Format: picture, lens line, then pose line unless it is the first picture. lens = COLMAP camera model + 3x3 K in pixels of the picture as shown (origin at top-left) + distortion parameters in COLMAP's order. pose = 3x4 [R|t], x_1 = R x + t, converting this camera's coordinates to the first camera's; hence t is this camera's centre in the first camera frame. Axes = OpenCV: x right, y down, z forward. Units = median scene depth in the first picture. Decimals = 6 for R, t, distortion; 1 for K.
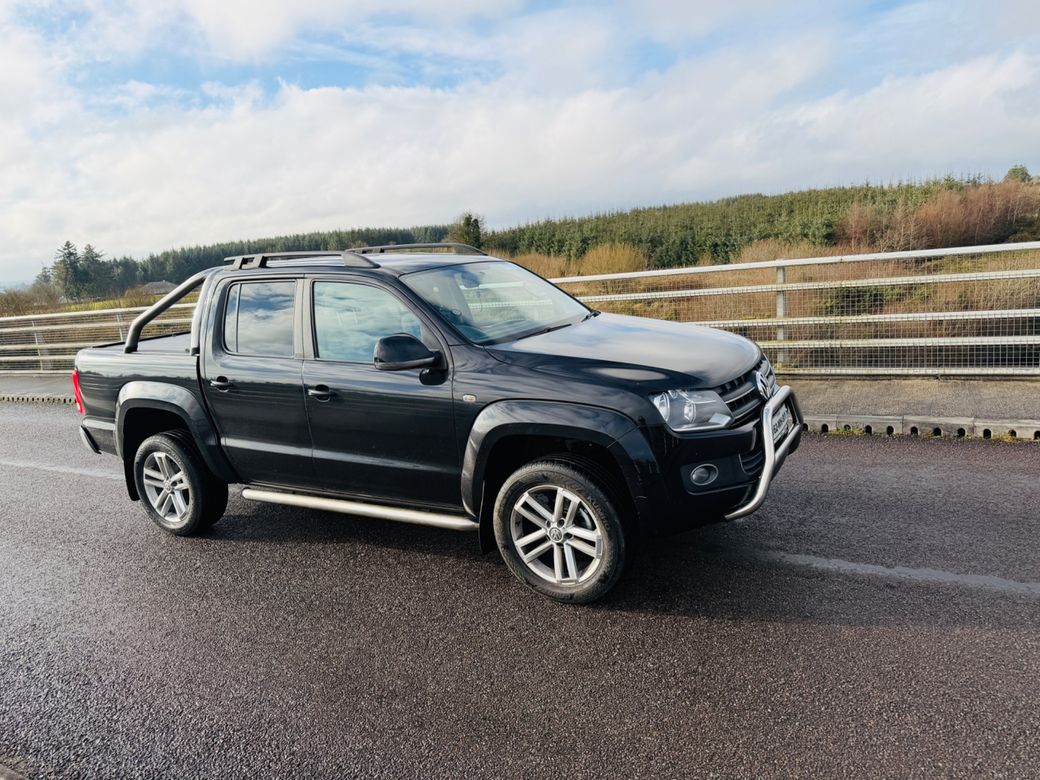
lens RADIAL K [[743.6, 0, 539.3], [0, 743.6, 390.4], [0, 0, 1]] dist [0.030777, -0.043384]
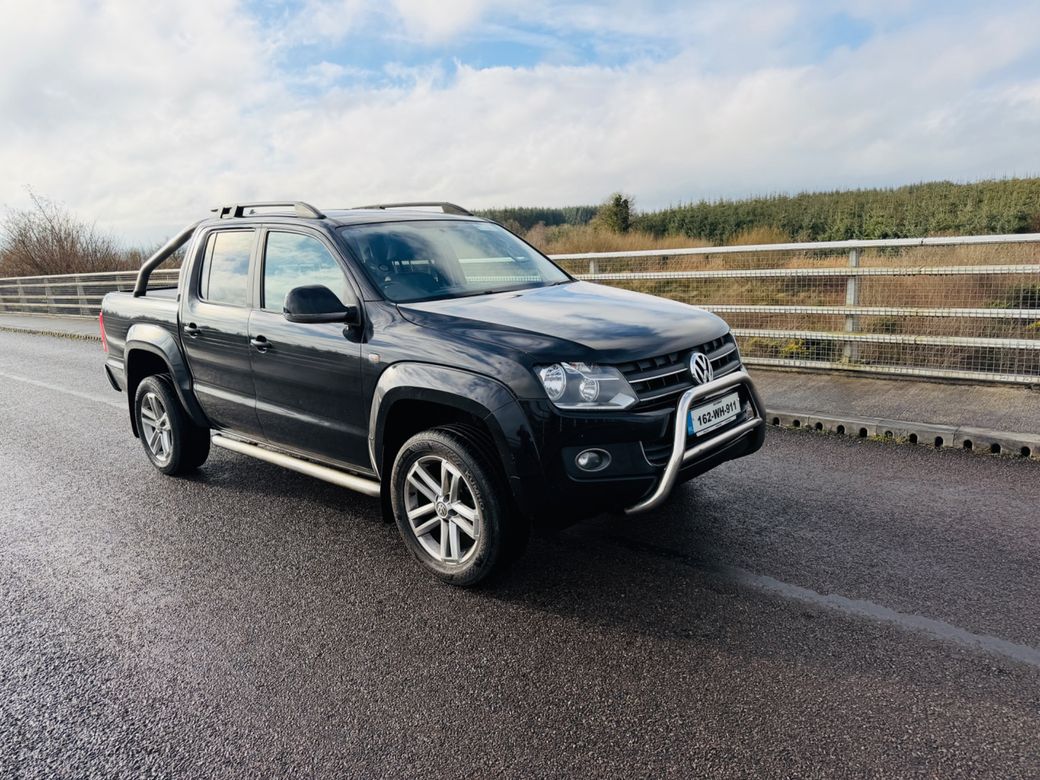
lens RADIAL K [[743.6, 0, 524.8], [0, 743.6, 398.4], [0, 0, 1]] dist [0.030777, -0.043384]
pose [[0.974619, 0.083226, -0.207827, 0.208301], [-0.076236, 0.996229, 0.041434, 0.005983], [0.210492, -0.024538, 0.977288, 0.079068]]
